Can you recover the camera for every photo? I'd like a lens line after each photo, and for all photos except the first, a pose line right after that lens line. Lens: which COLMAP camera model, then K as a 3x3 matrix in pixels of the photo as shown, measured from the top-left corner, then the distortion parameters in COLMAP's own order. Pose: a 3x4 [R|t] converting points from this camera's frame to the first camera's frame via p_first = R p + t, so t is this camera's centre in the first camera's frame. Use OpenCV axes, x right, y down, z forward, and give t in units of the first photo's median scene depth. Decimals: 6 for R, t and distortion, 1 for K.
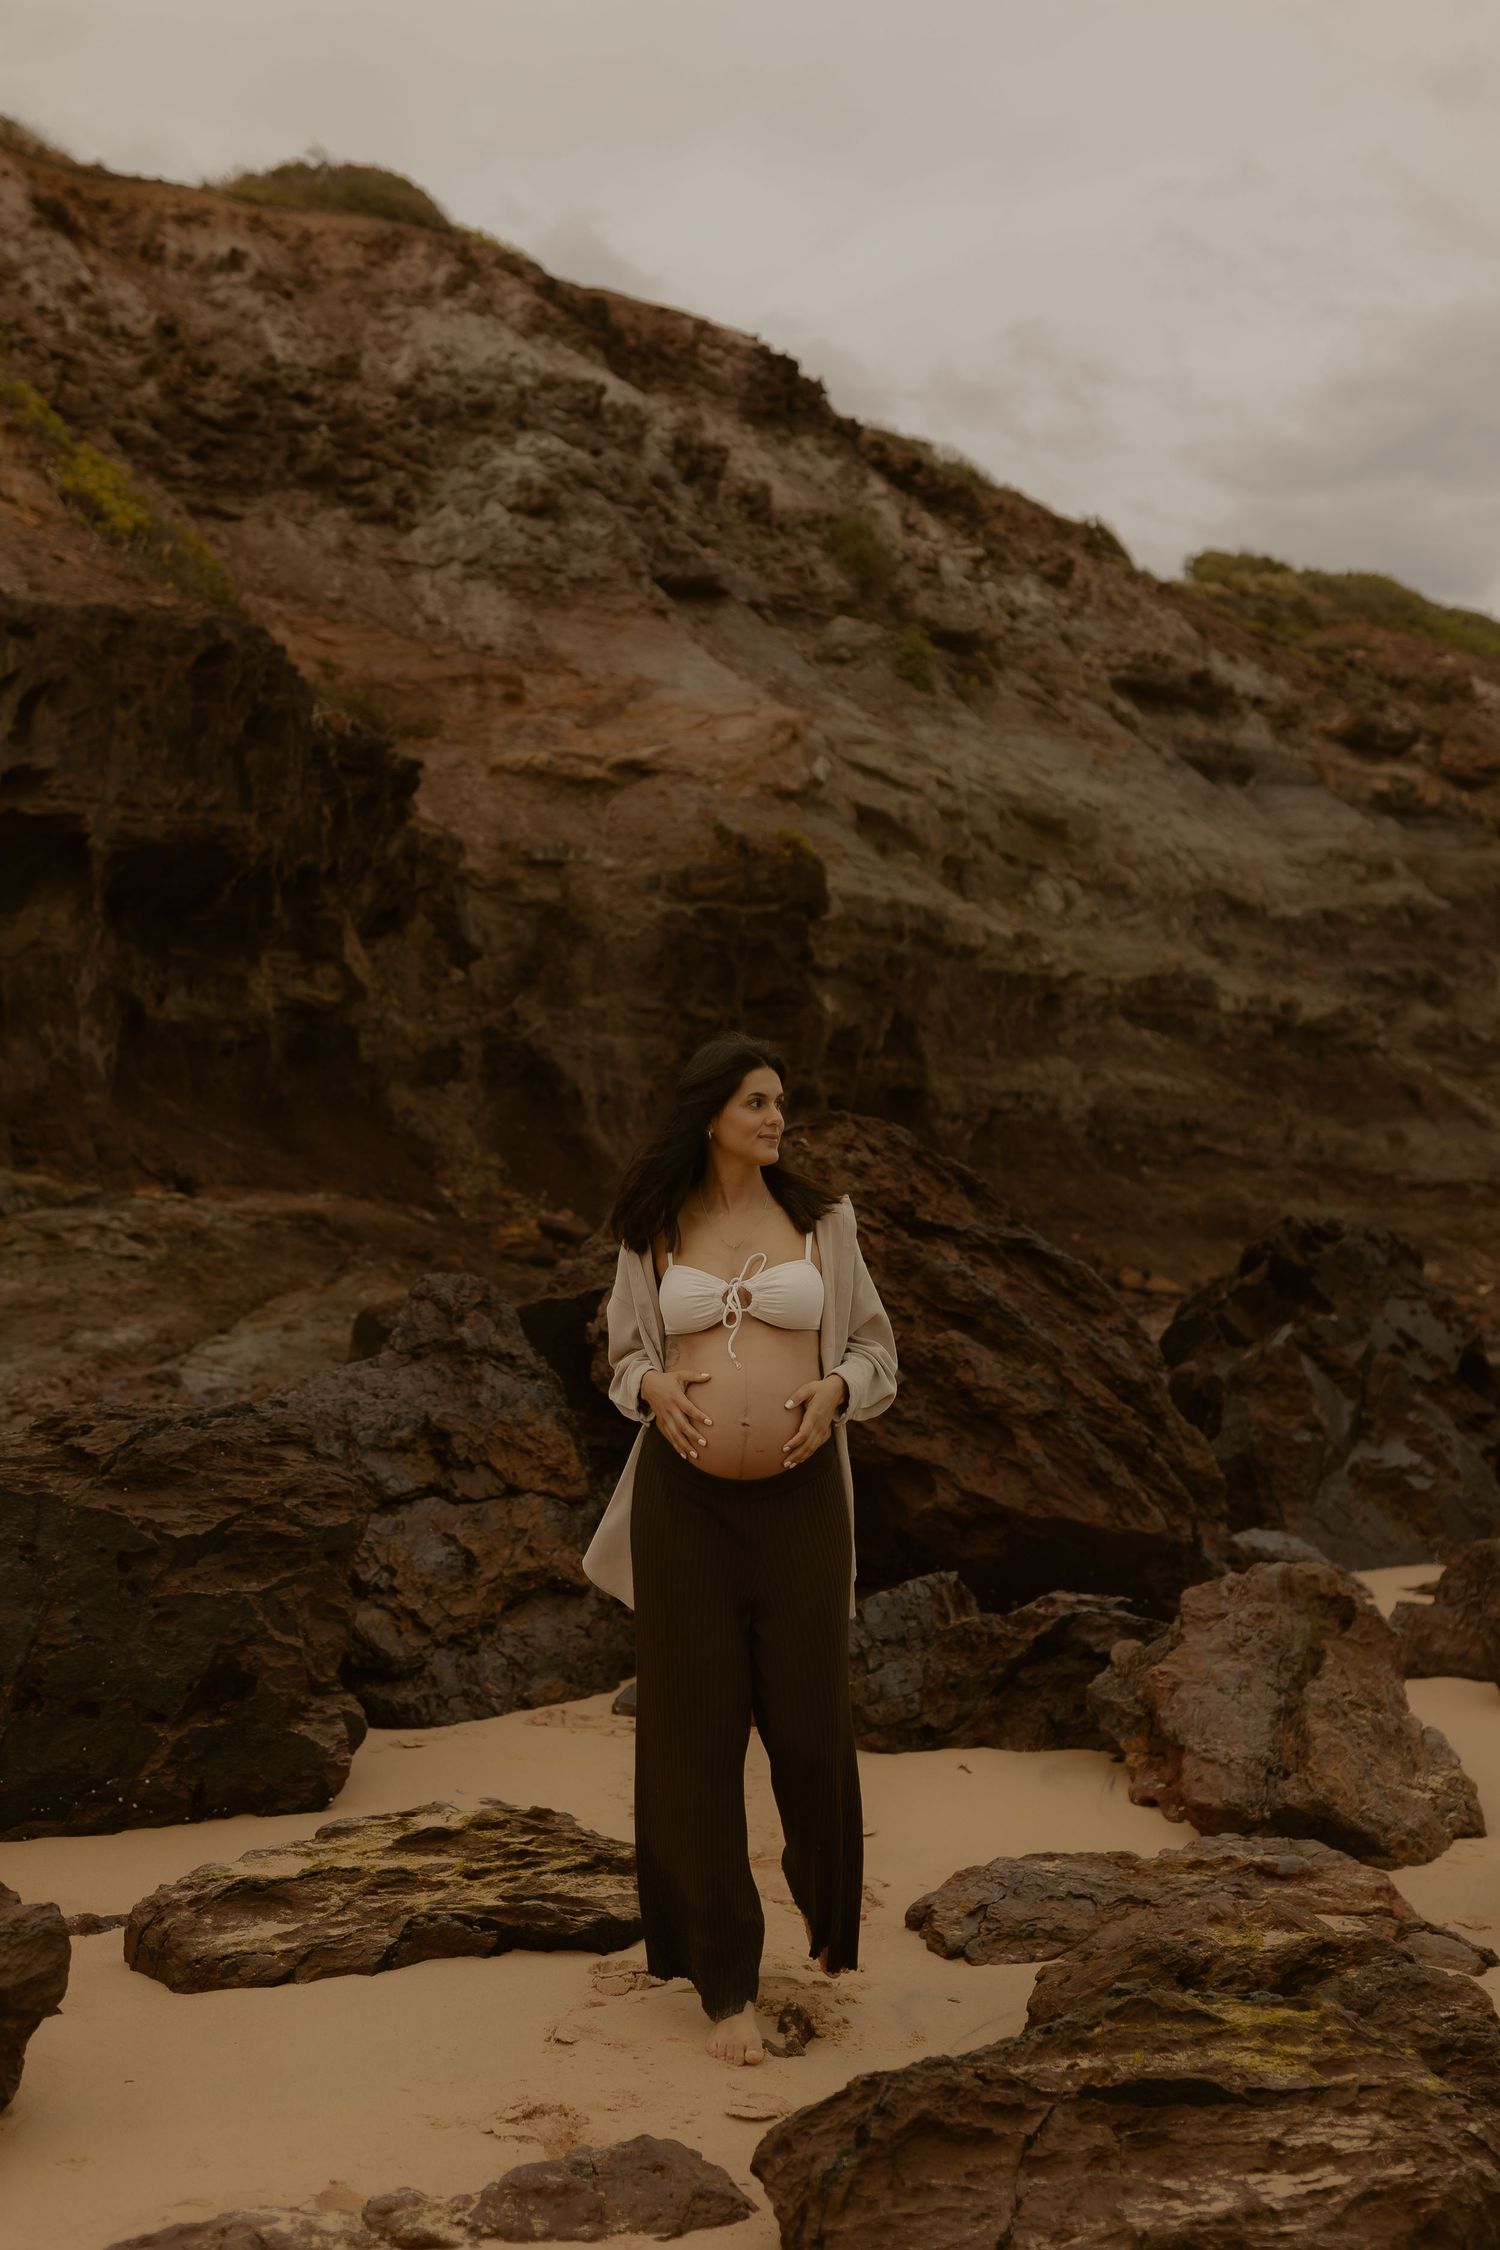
lens RADIAL K [[2546.6, 0, 748.2], [0, 2546.6, 924.5], [0, 0, 1]] dist [0.013967, -0.039156]
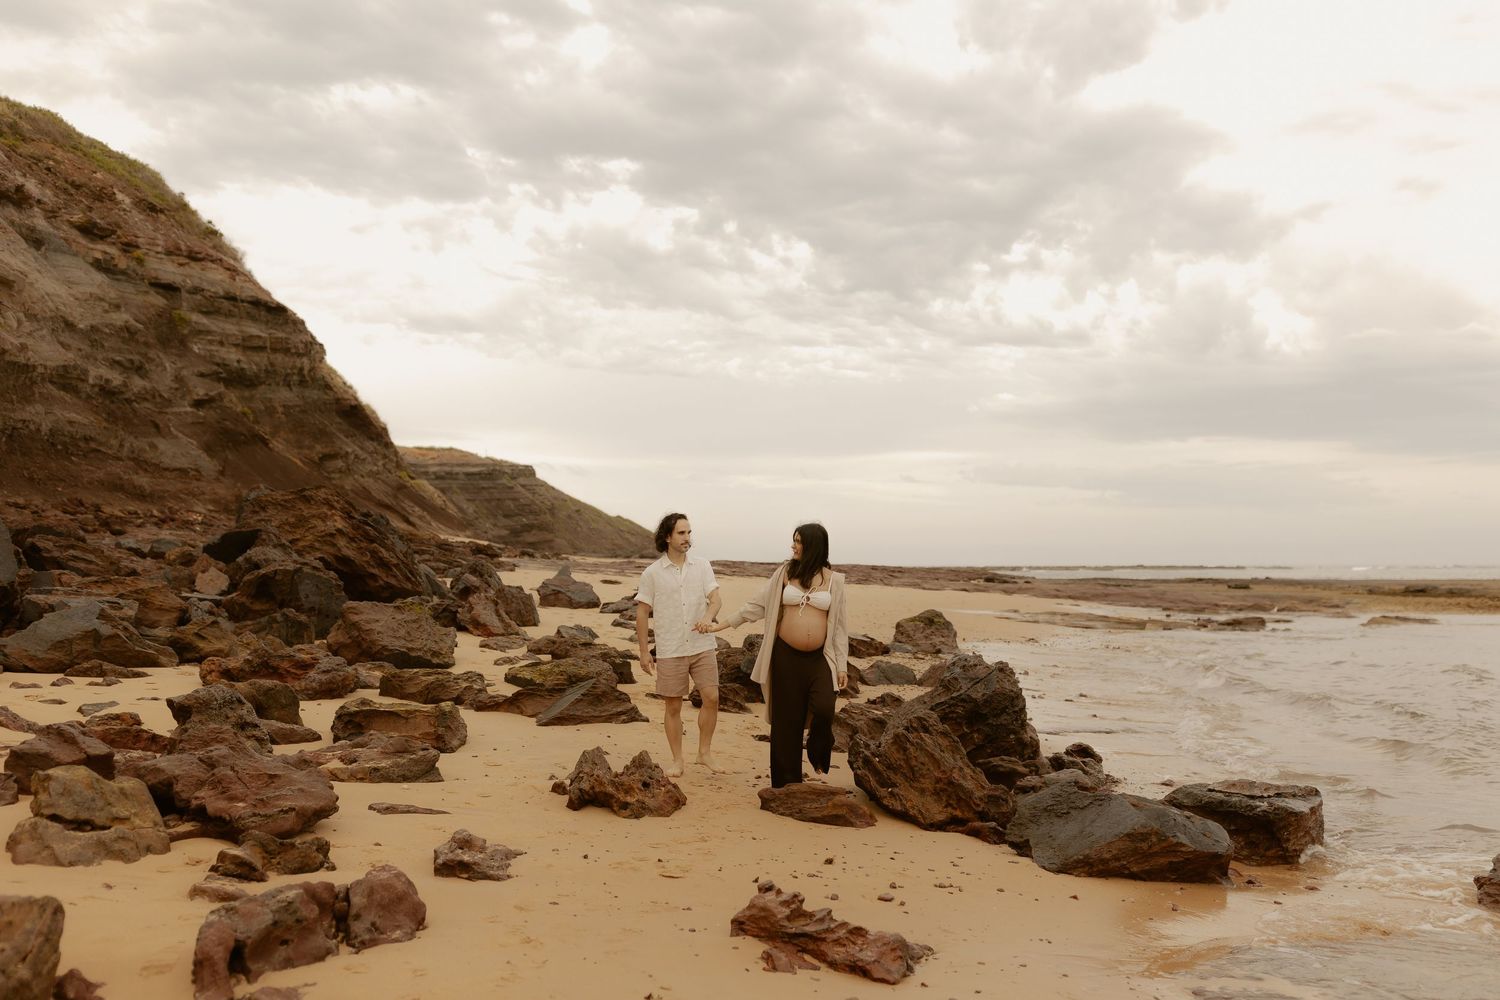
lens RADIAL K [[1451.8, 0, 785.9], [0, 1451.8, 500.8], [0, 0, 1]] dist [0.010897, 0.000923]
pose [[0.688191, 0.046769, 0.724021, -0.334100], [-0.146143, 0.986402, 0.075193, -0.052710], [-0.710658, -0.157558, 0.685668, -0.309065]]
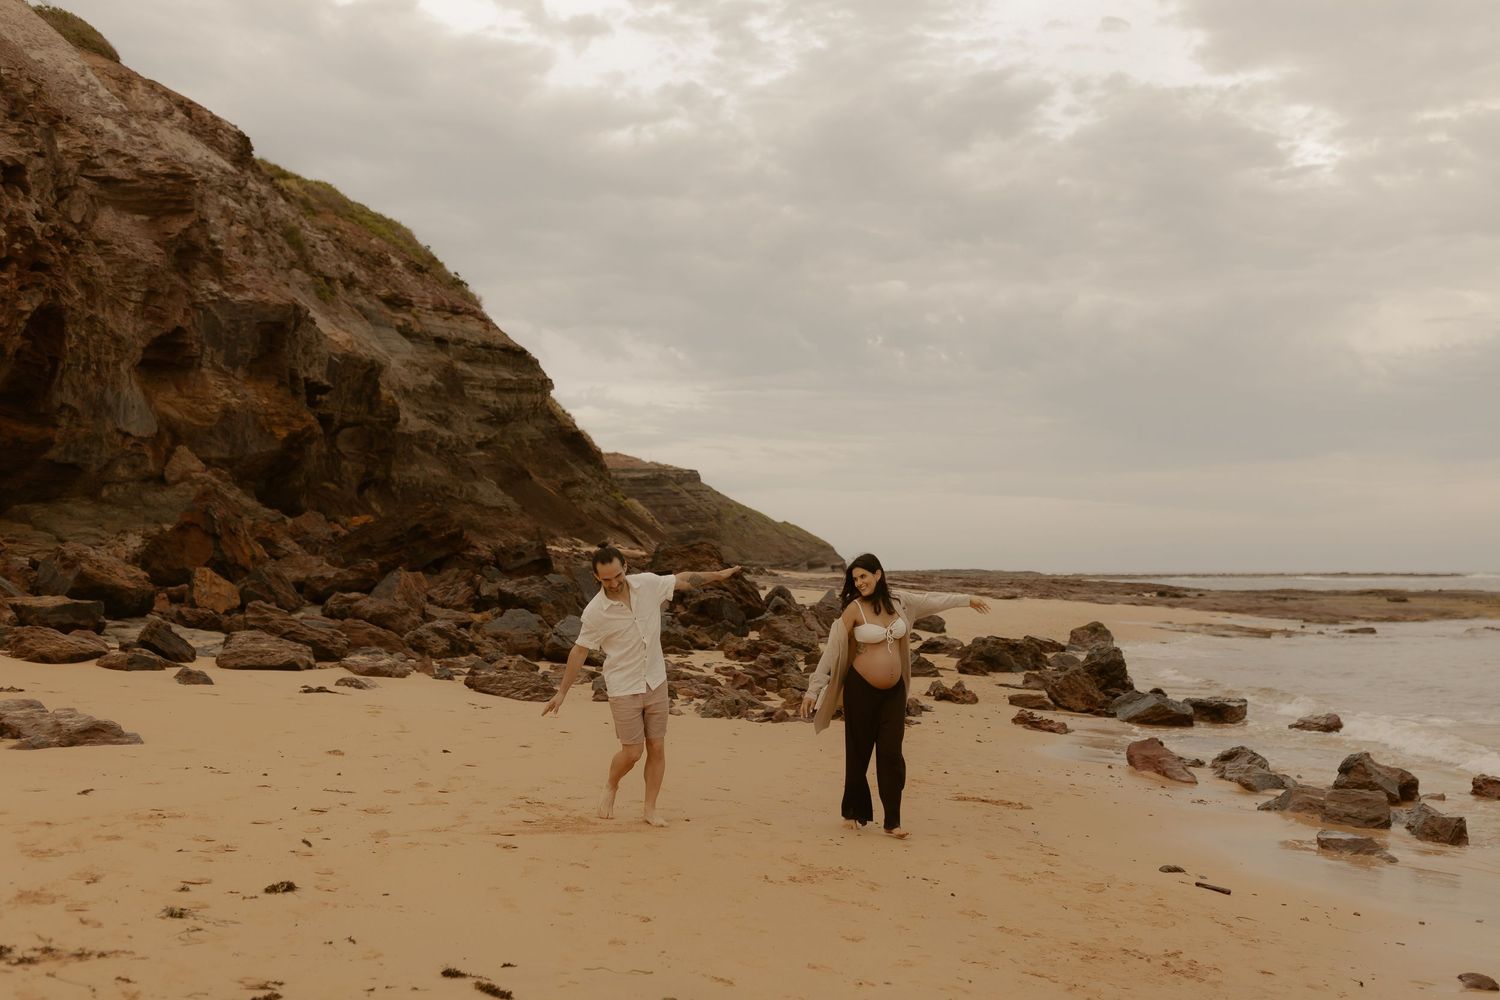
lens RADIAL K [[1697.7, 0, 827.4], [0, 1697.7, 462.0], [0, 0, 1]] dist [0.013967, -0.039156]
pose [[0.738539, 0.056160, 0.671867, -0.828205], [-0.136917, 0.988253, 0.067897, -0.144010], [-0.660162, -0.142135, 0.737553, -0.713161]]
